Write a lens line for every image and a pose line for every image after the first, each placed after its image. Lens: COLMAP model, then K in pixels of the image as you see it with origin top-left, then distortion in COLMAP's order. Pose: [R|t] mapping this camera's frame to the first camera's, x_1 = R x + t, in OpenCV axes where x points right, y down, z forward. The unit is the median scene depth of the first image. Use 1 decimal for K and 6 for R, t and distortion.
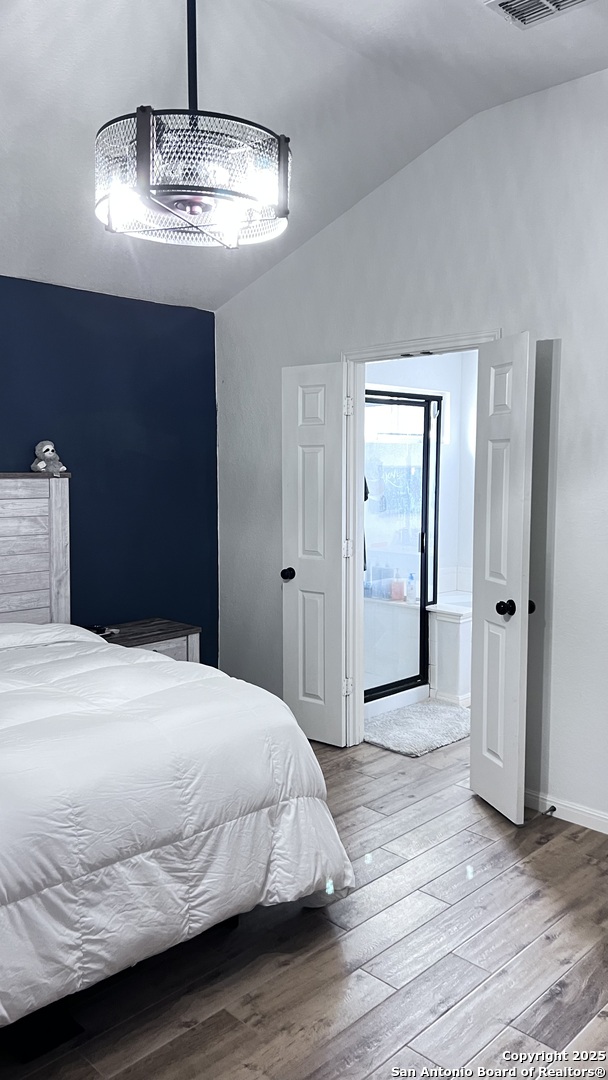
lens RADIAL K [[821.3, 0, 306.1], [0, 821.3, 542.9], [0, 0, 1]] dist [0.058230, -0.052111]
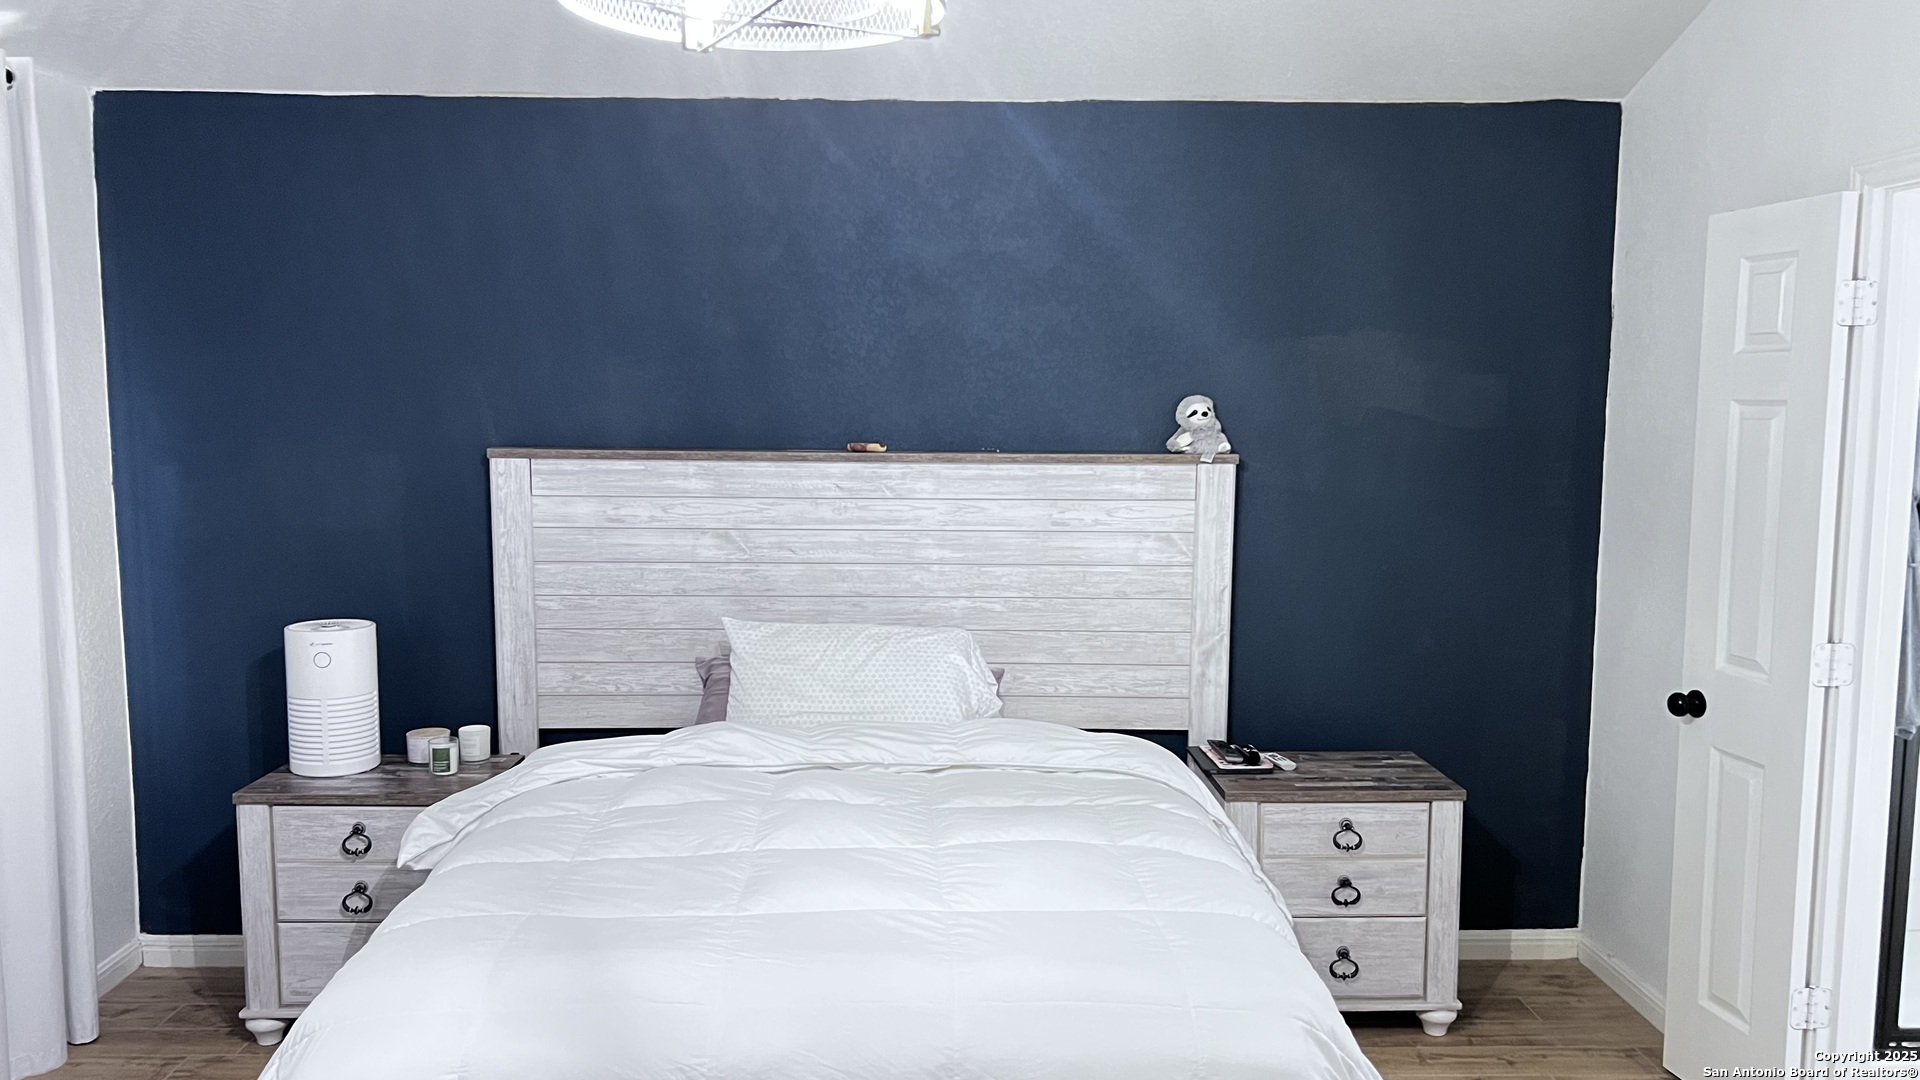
lens RADIAL K [[1460.1, 0, 943.6], [0, 1460.1, 546.8], [0, 0, 1]] dist [0.058230, -0.052111]
pose [[0.707480, 0.073090, -0.702944, 0.253174], [-0.068635, 0.997042, 0.034591, -0.045984], [0.703393, 0.023774, 0.710403, 0.201327]]
